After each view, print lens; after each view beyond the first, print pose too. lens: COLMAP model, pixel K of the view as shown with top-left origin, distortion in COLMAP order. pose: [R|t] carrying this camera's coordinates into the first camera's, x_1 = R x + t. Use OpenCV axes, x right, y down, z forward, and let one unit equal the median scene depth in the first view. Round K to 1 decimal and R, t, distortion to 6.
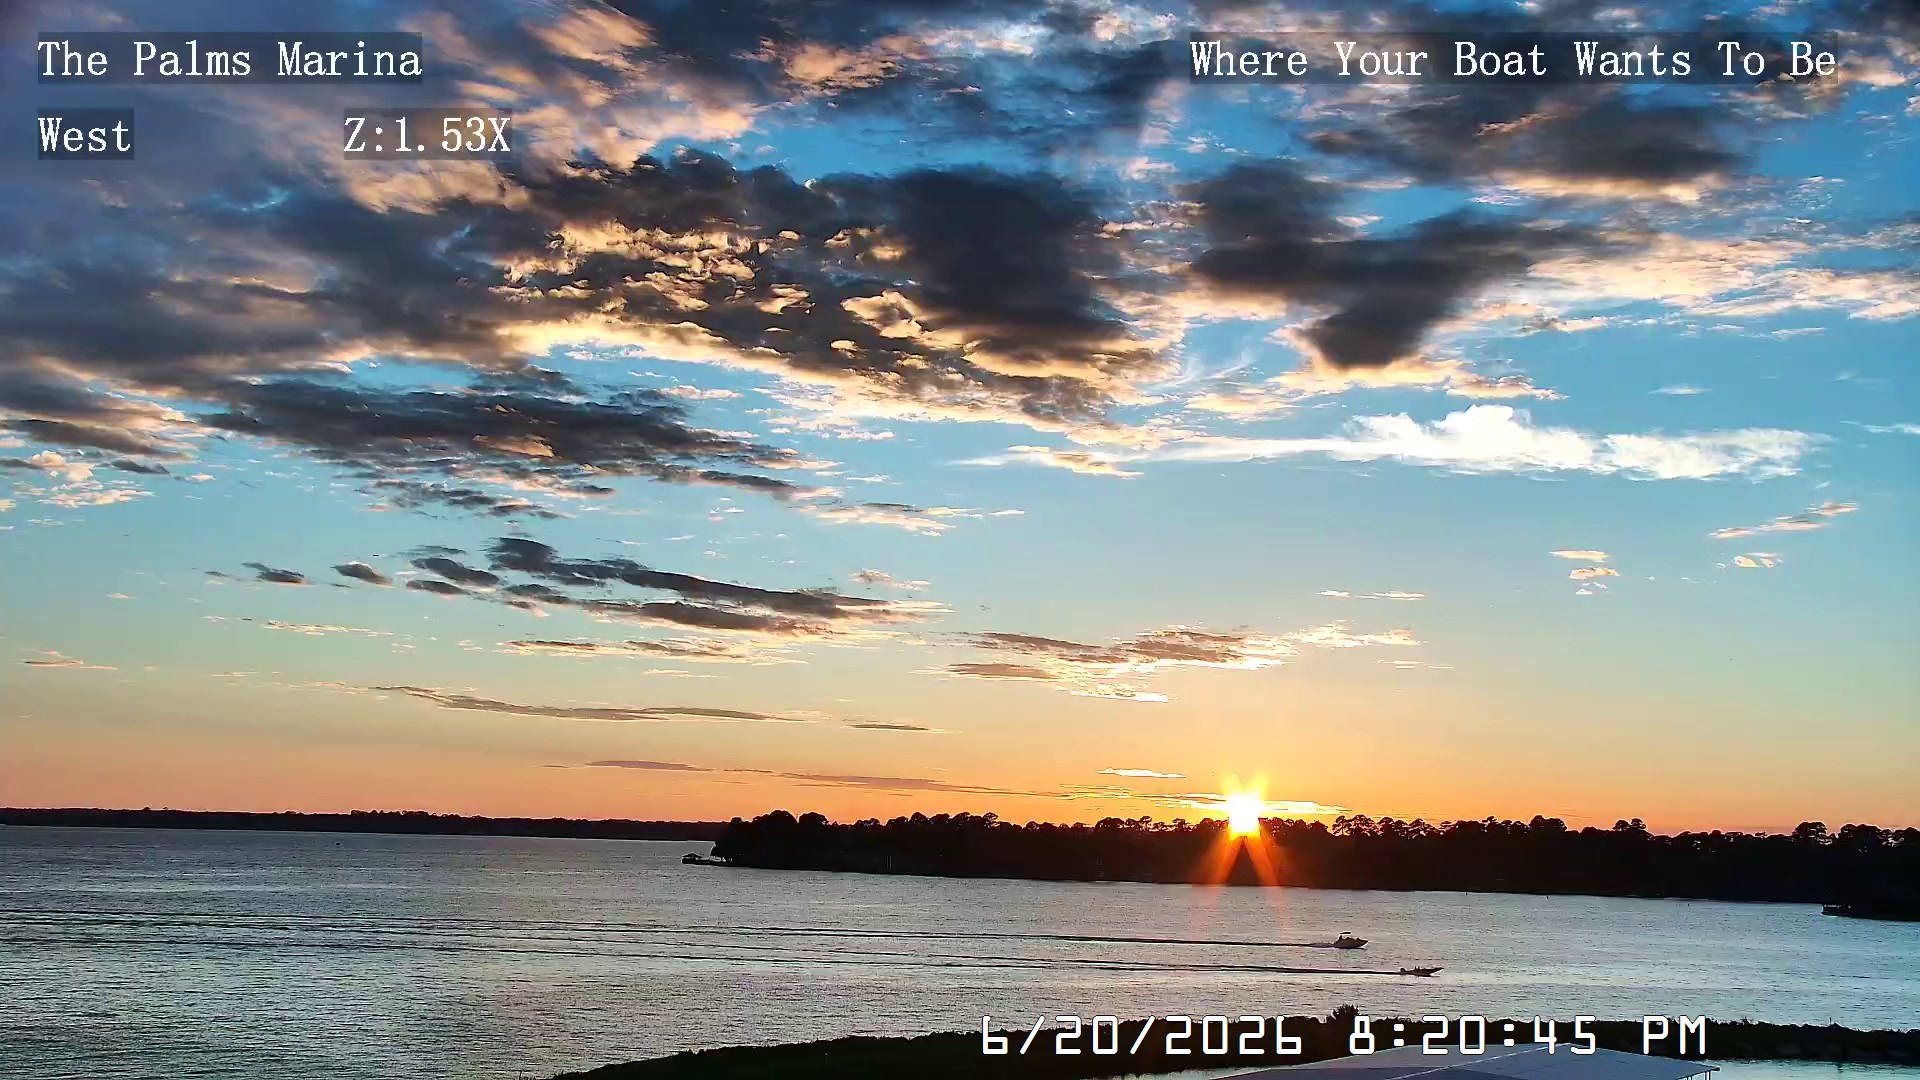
lens RADIAL K [[5697.7, 0, 936.4], [0, 5697.7, 533.4], [0, 0, 1]] dist [1.403582, 0.000000]
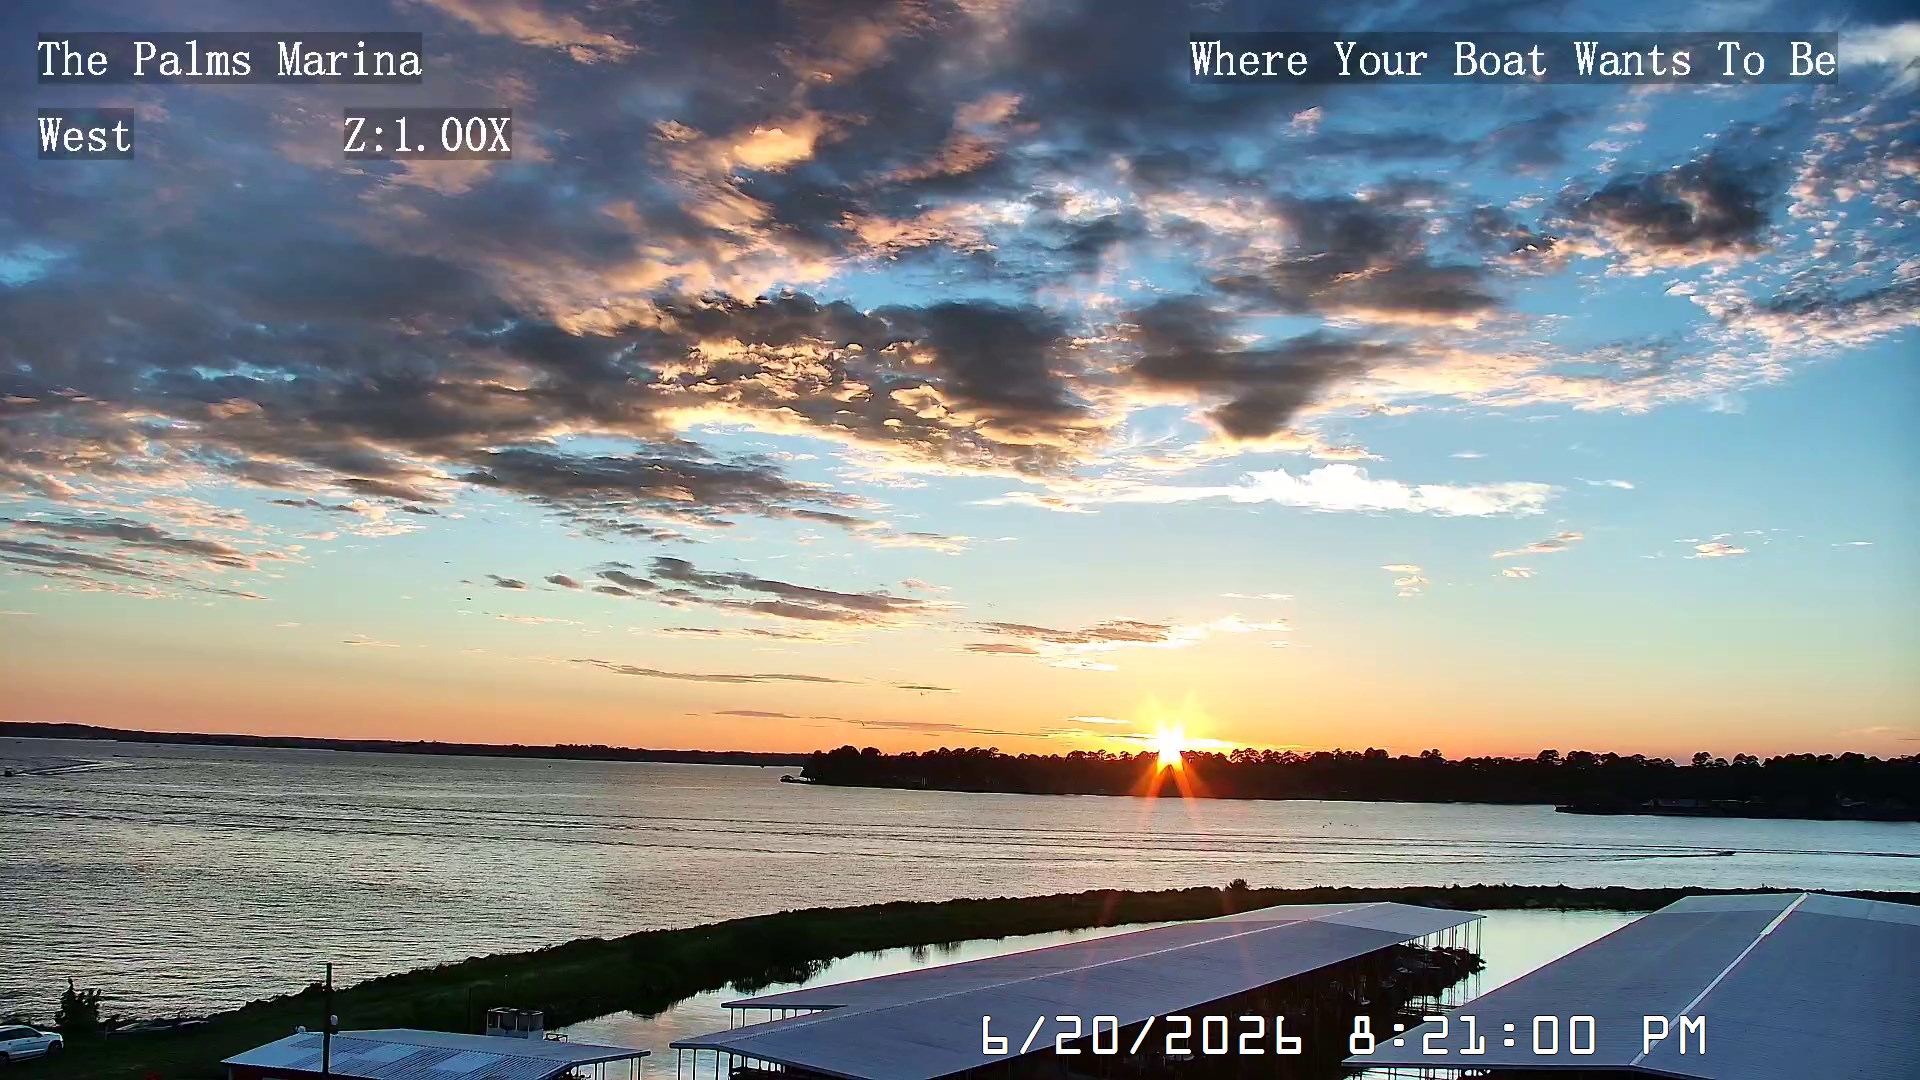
lens RADIAL K [[5697.7, 0, 953.8], [0, 5697.7, 548.0], [0, 0, 1]] dist [1.403582, 0.000000]
pose [[0.999909, -0.000006, 0.013515, -0.020263], [-0.000067, 0.999985, 0.005385, -0.009273], [-0.013514, -0.005385, 0.999894, -0.442929]]
